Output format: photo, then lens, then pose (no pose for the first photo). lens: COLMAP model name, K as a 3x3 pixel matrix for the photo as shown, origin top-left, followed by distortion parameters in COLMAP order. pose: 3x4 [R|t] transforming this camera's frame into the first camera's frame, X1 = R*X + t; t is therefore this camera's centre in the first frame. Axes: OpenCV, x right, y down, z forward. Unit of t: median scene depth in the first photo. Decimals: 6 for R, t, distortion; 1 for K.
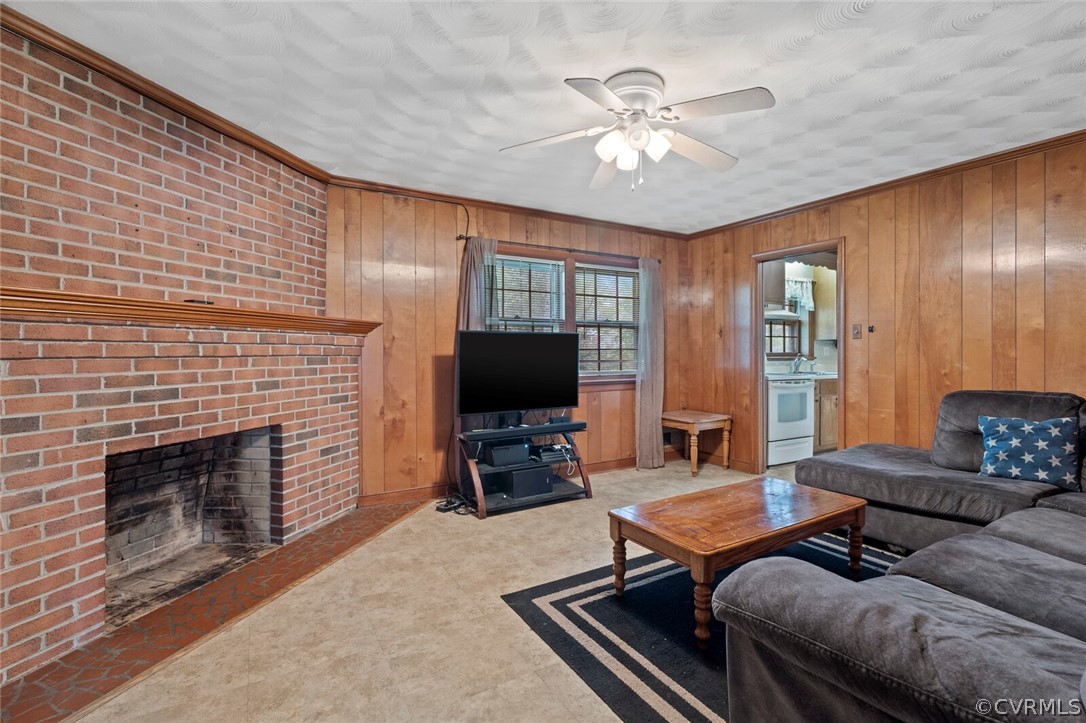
lens RADIAL K [[490.5, 0, 543.0], [0, 490.5, 361.5], [0, 0, 1]] dist [-0.001509, -0.000099]
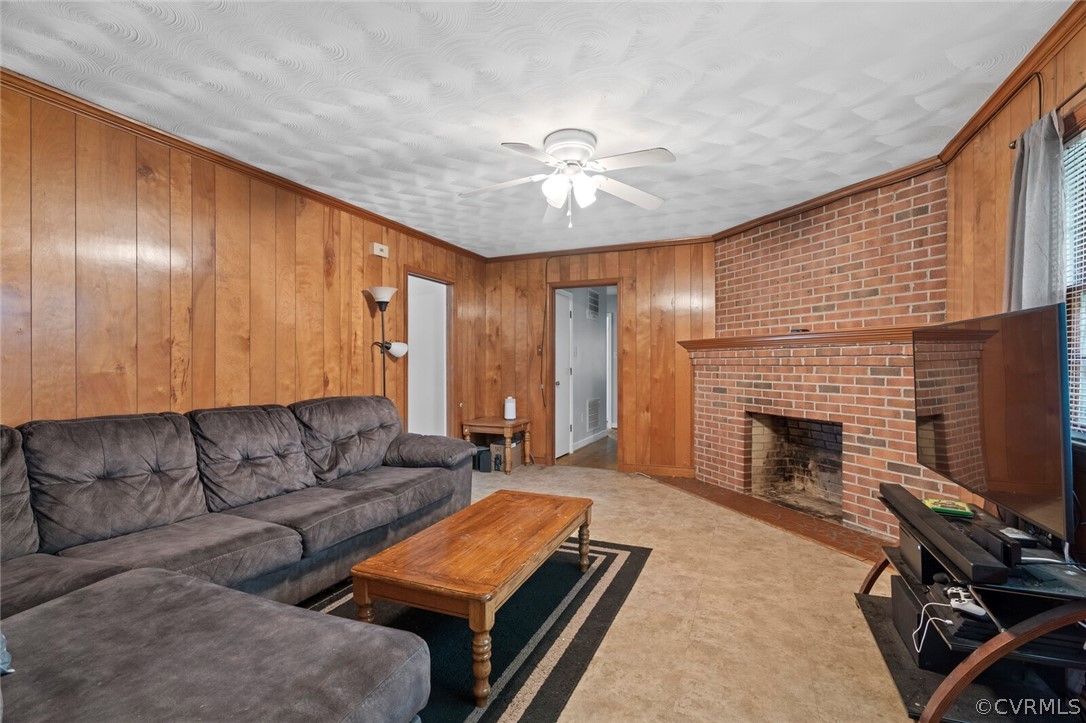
lens RADIAL K [[490.5, 0, 543.0], [0, 490.5, 361.5], [0, 0, 1]] dist [-0.001509, -0.000099]
pose [[-0.801210, 0.009218, -0.598313, 0.828007], [-0.001049, 0.999858, 0.016810, -0.044797], [0.598383, 0.014096, -0.801086, 1.655381]]
